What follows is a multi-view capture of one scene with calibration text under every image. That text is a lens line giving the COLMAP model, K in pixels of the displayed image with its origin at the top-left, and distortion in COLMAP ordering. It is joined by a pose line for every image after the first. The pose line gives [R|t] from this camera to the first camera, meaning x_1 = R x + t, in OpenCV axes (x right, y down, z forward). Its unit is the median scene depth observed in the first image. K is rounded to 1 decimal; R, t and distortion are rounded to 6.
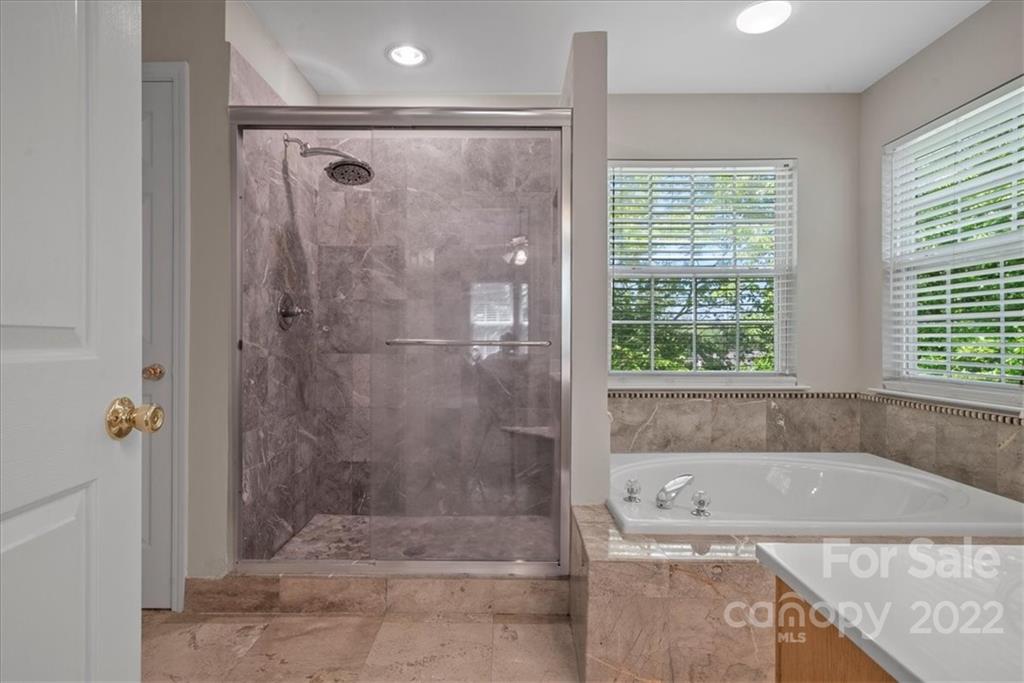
lens RADIAL K [[526.4, 0, 512.0], [0, 526.4, 341.5], [0, 0, 1]] dist [0.014003, 0.000134]
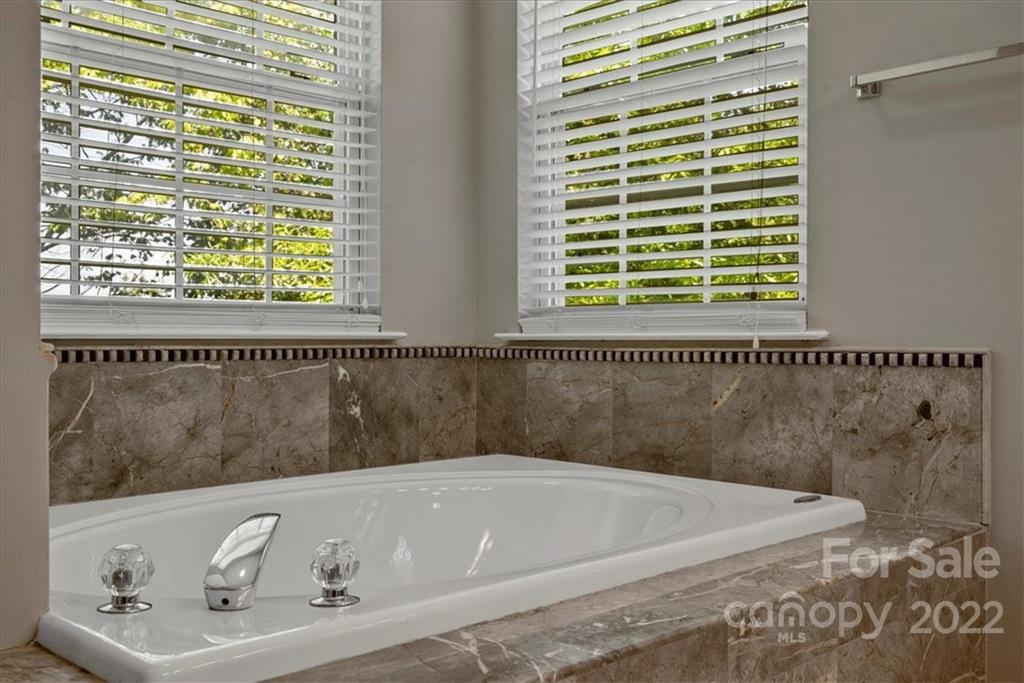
lens RADIAL K [[1013.3, 0, 512.0], [0, 1013.3, 341.5], [0, 0, 1]] dist [0.011667, 0.002591]
pose [[0.712239, -0.003166, 0.701930, -0.027021], [0.000823, 0.999993, 0.003676, 0.089211], [-0.701937, -0.002040, 0.712236, 0.258324]]
